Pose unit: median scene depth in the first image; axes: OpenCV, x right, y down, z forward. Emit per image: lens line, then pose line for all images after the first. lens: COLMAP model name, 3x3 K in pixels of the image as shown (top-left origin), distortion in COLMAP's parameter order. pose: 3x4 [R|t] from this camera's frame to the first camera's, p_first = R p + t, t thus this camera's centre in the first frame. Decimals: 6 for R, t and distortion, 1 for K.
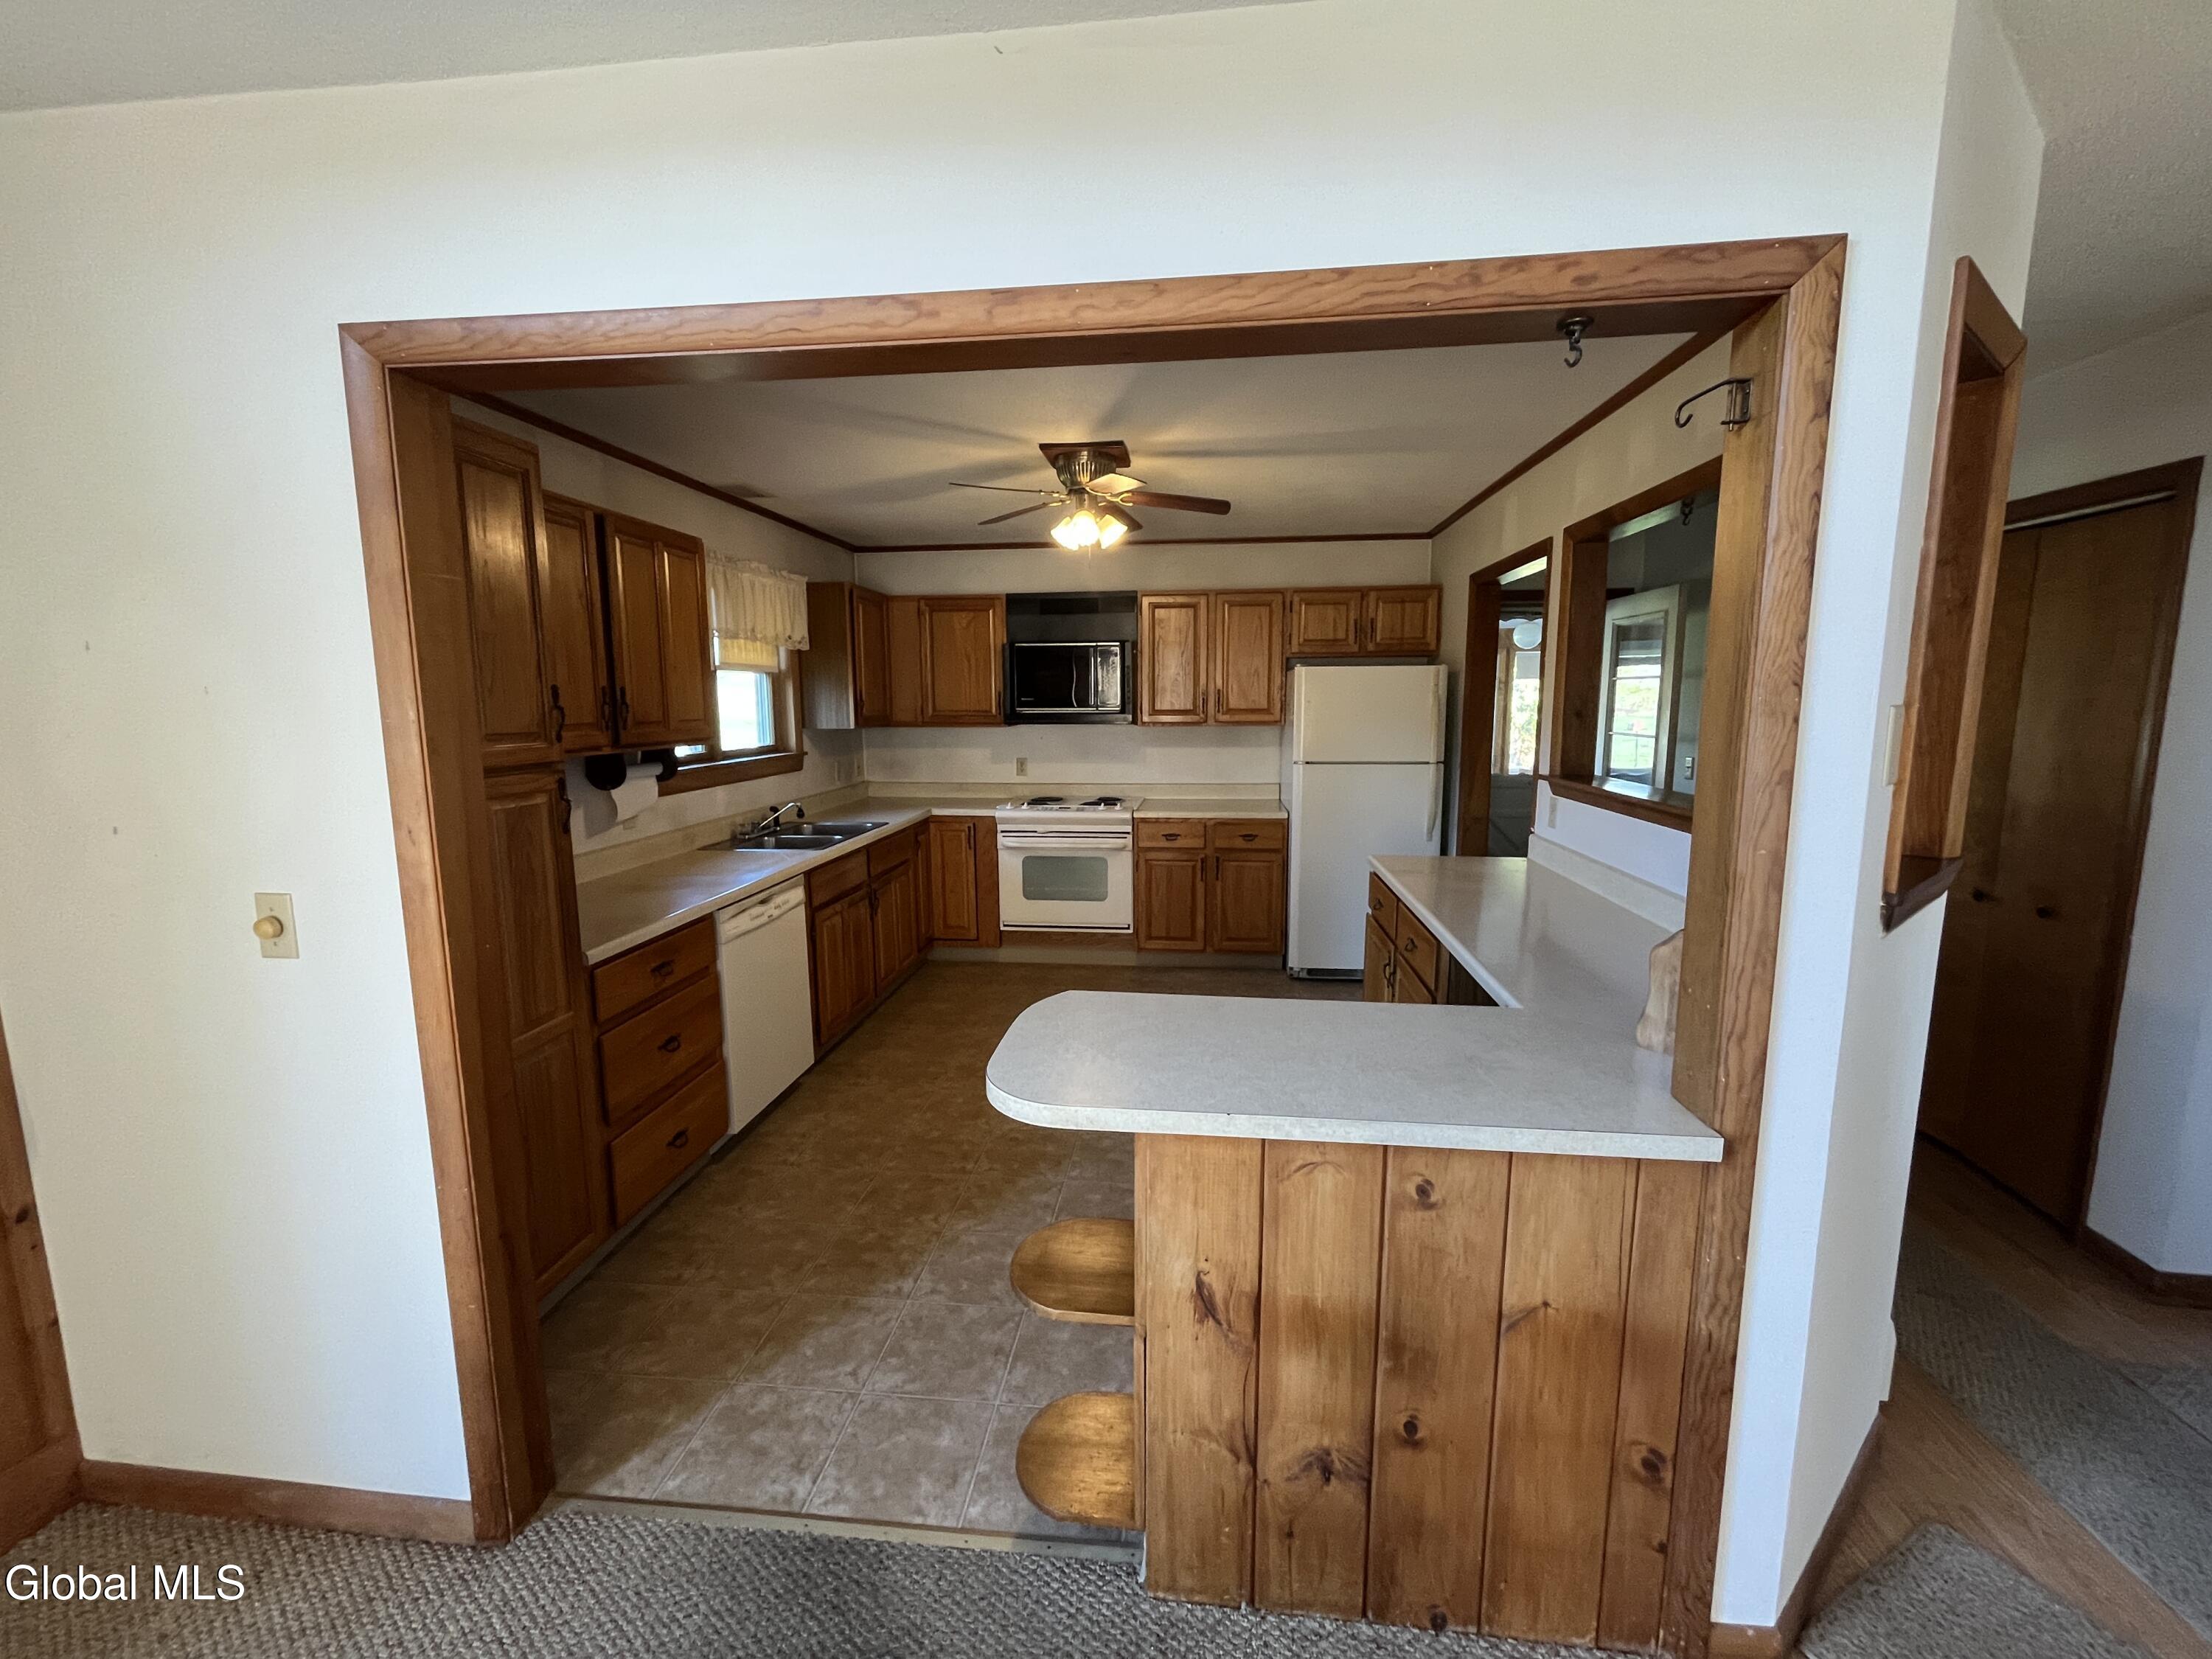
lens RADIAL K [[898.7, 0, 1111.7], [0, 898.7, 824.8], [0, 0, 1]] dist [-0.003125, 0.001110]
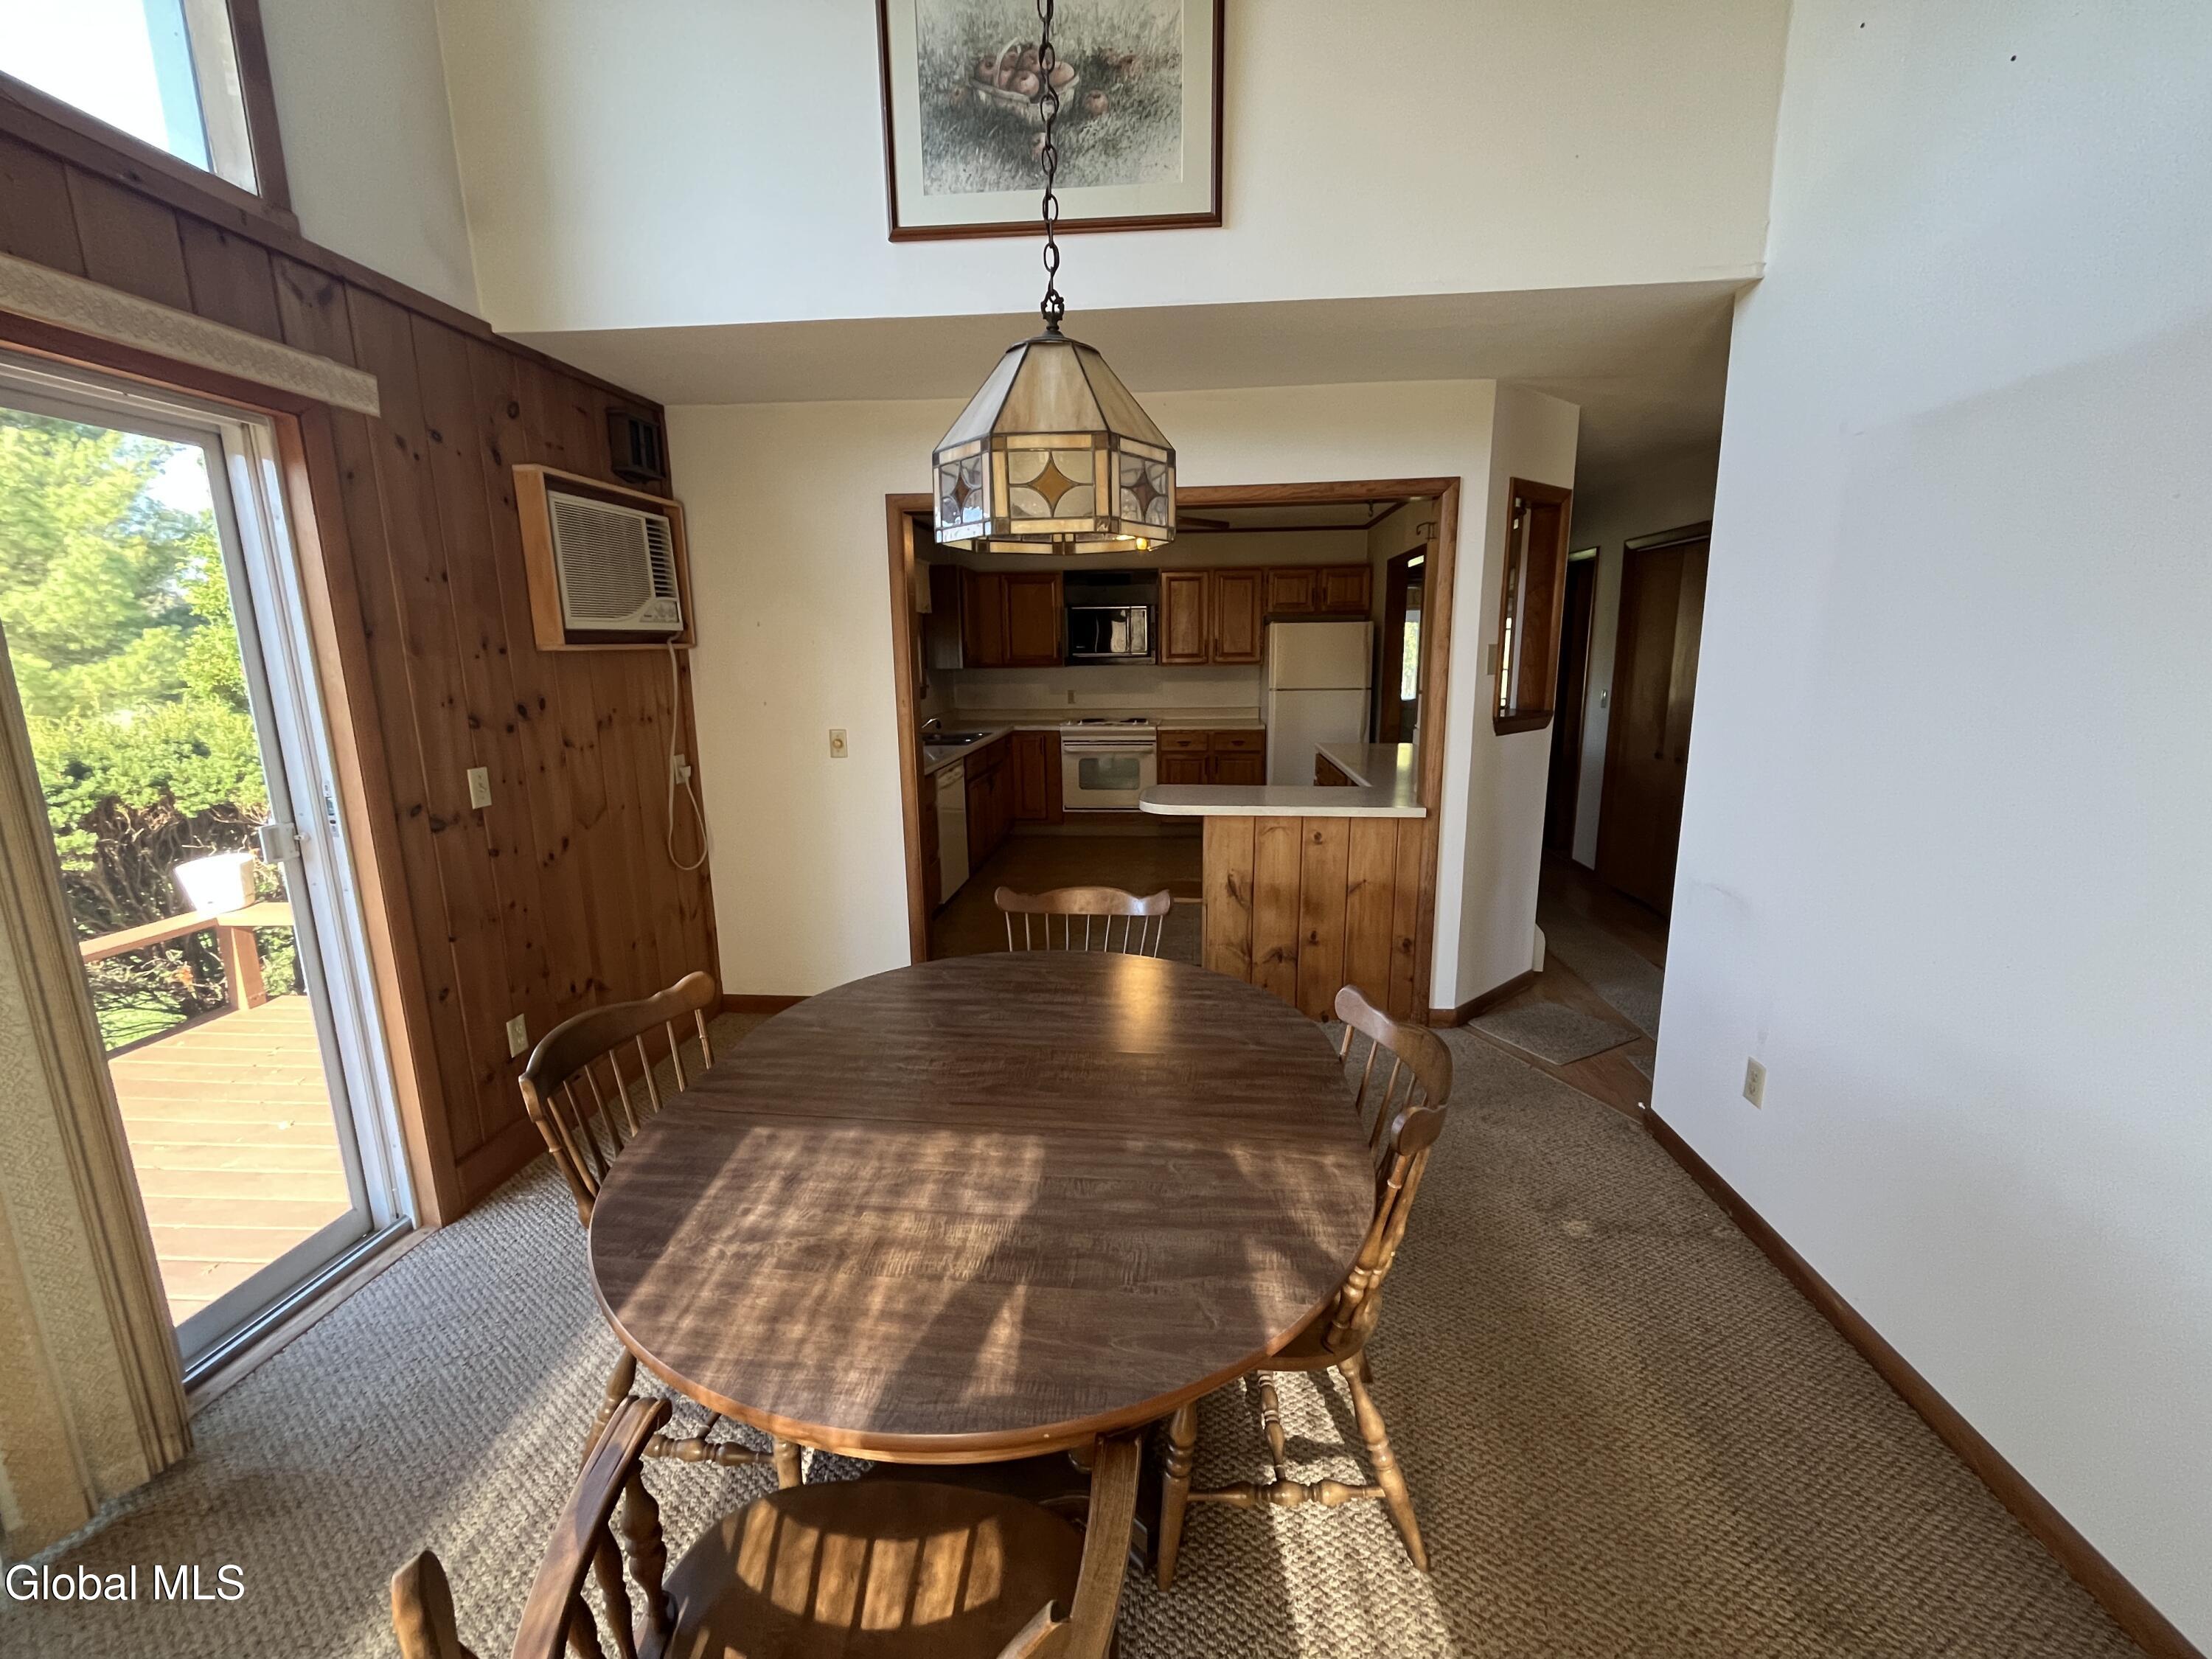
lens RADIAL K [[898.7, 0, 1107.8], [0, 898.7, 826.9], [0, 0, 1]] dist [-0.003125, 0.001110]
pose [[0.999762, -0.011041, 0.018831, -0.087243], [0.009956, 0.998339, 0.056749, 0.066555], [-0.019426, -0.056548, 0.998211, -0.452237]]
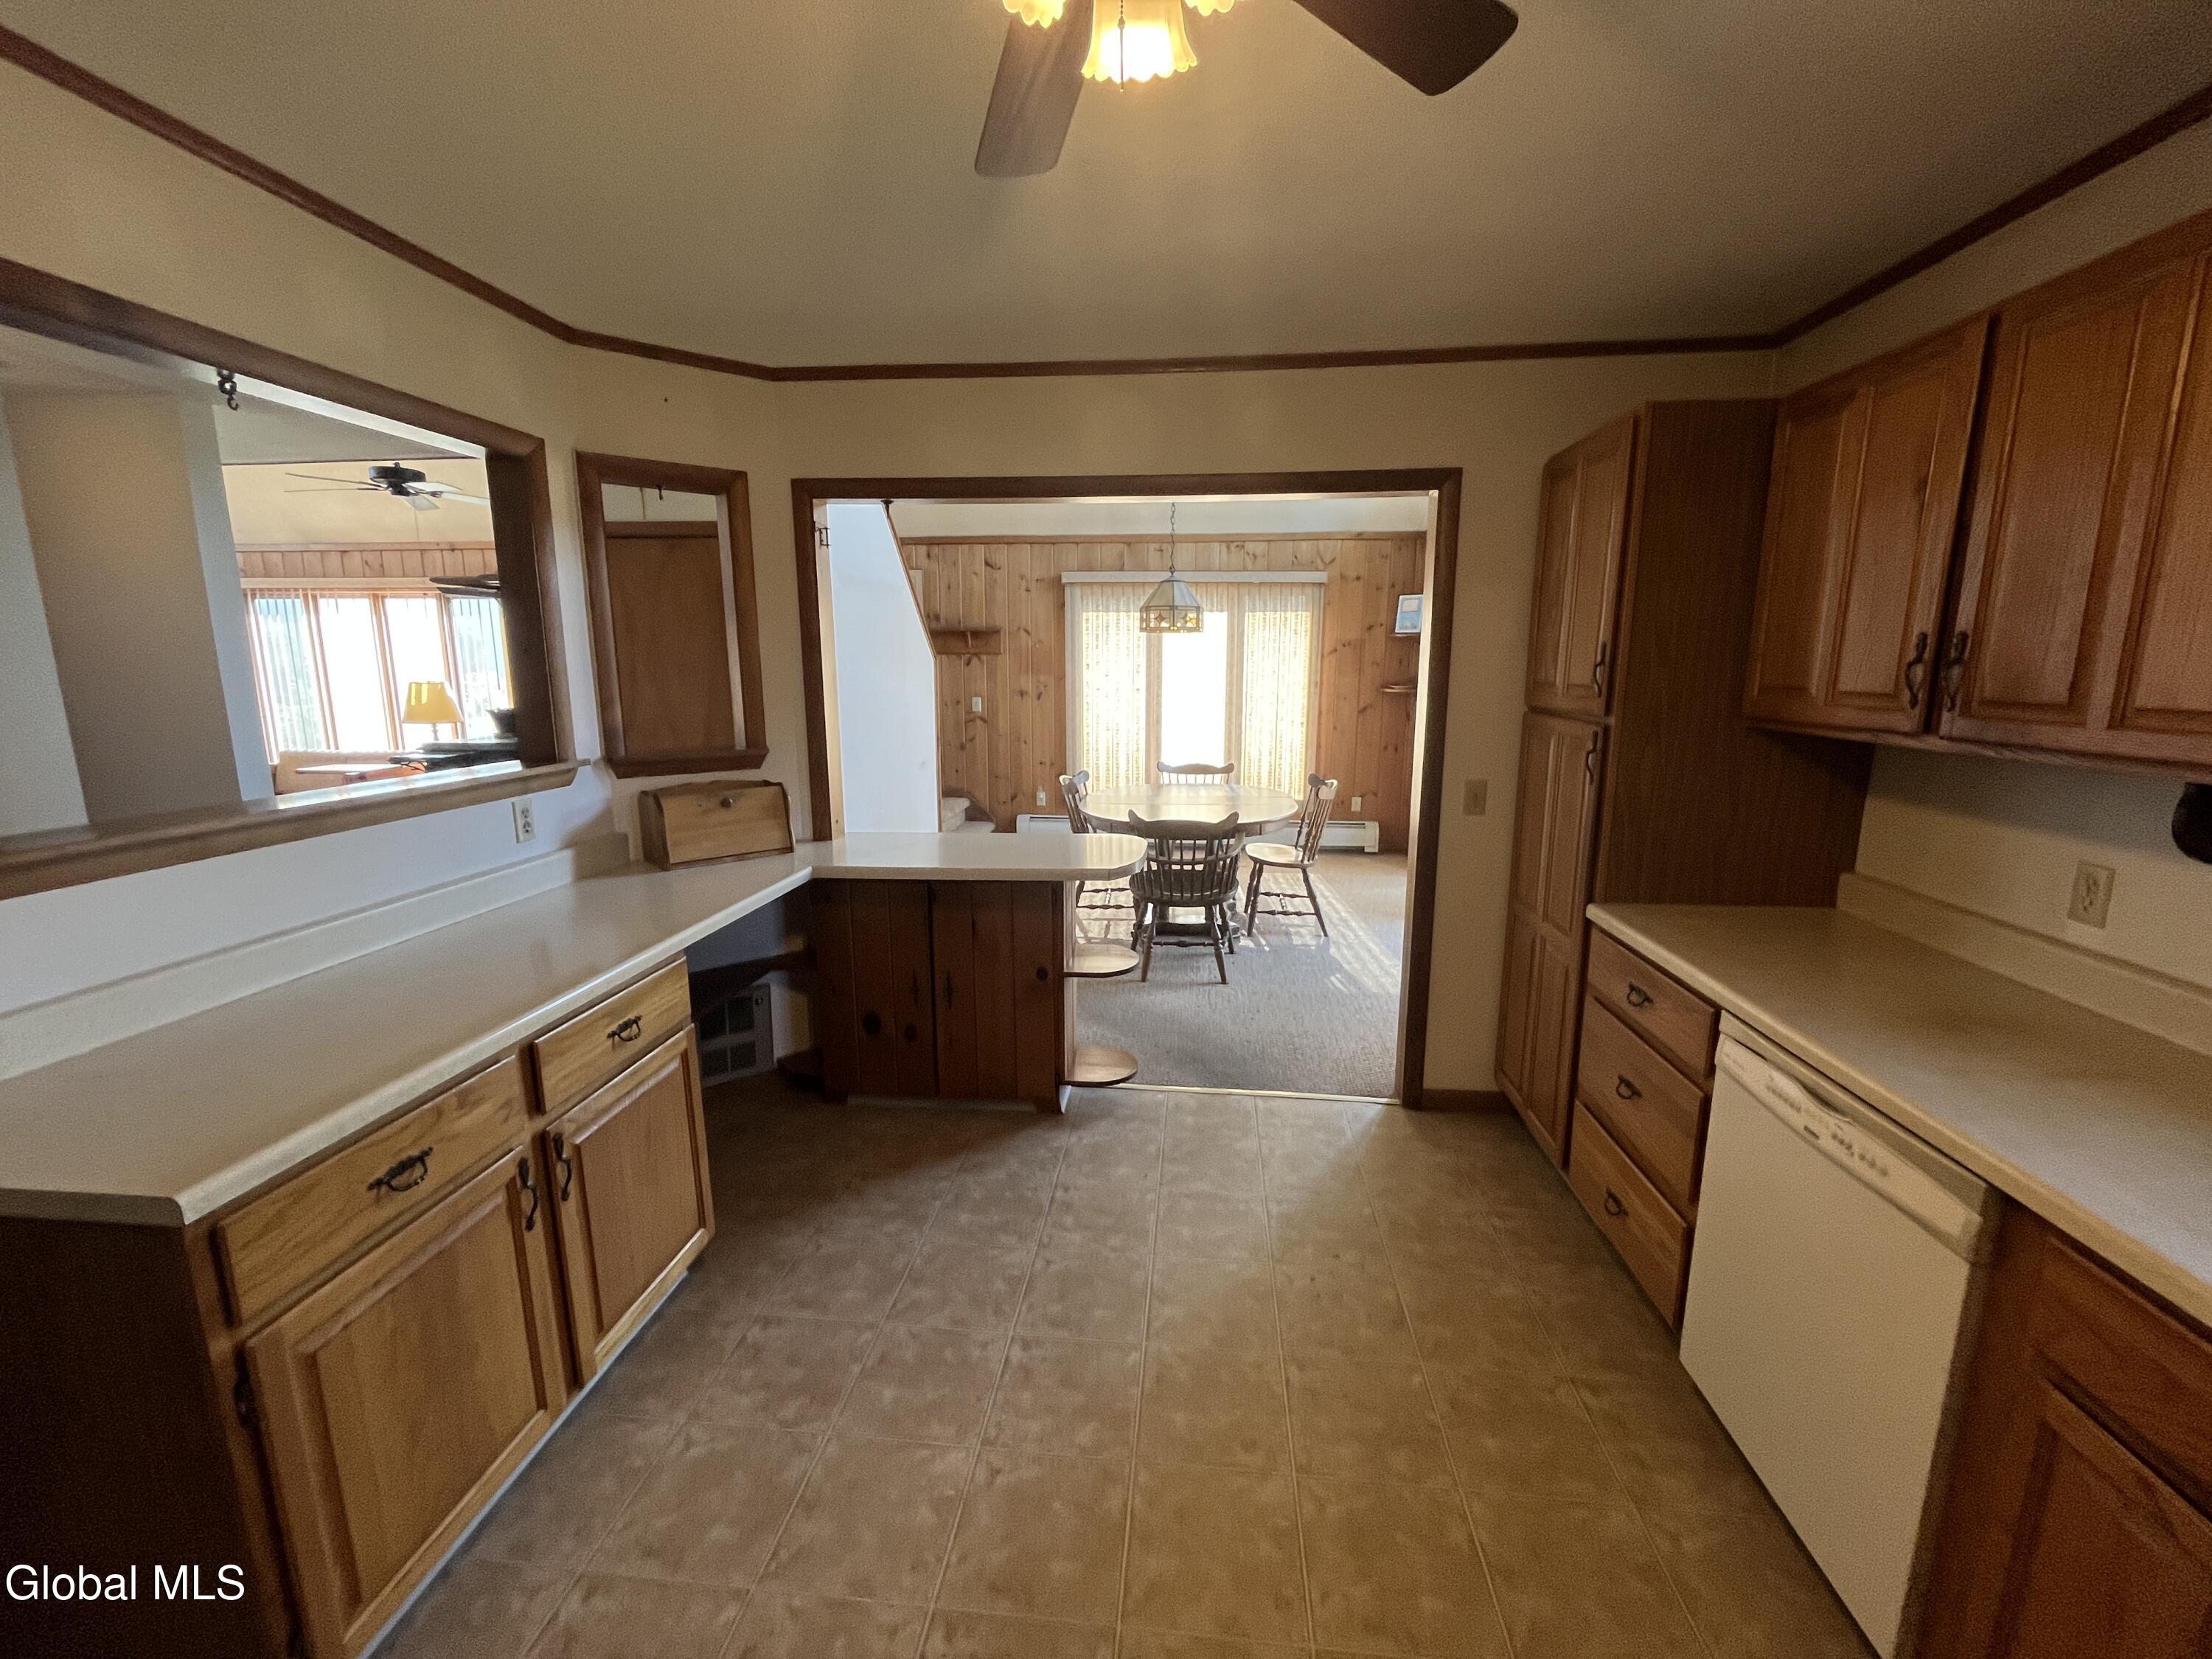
lens RADIAL K [[898.7, 0, 1107.1], [0, 898.7, 829.6], [0, 0, 1]] dist [-0.003125, 0.001110]
pose [[-0.999874, 0.011451, -0.011018, -0.011818], [0.007412, 0.949389, 0.314014, -0.129295], [0.014056, 0.313893, -0.949354, 0.934547]]
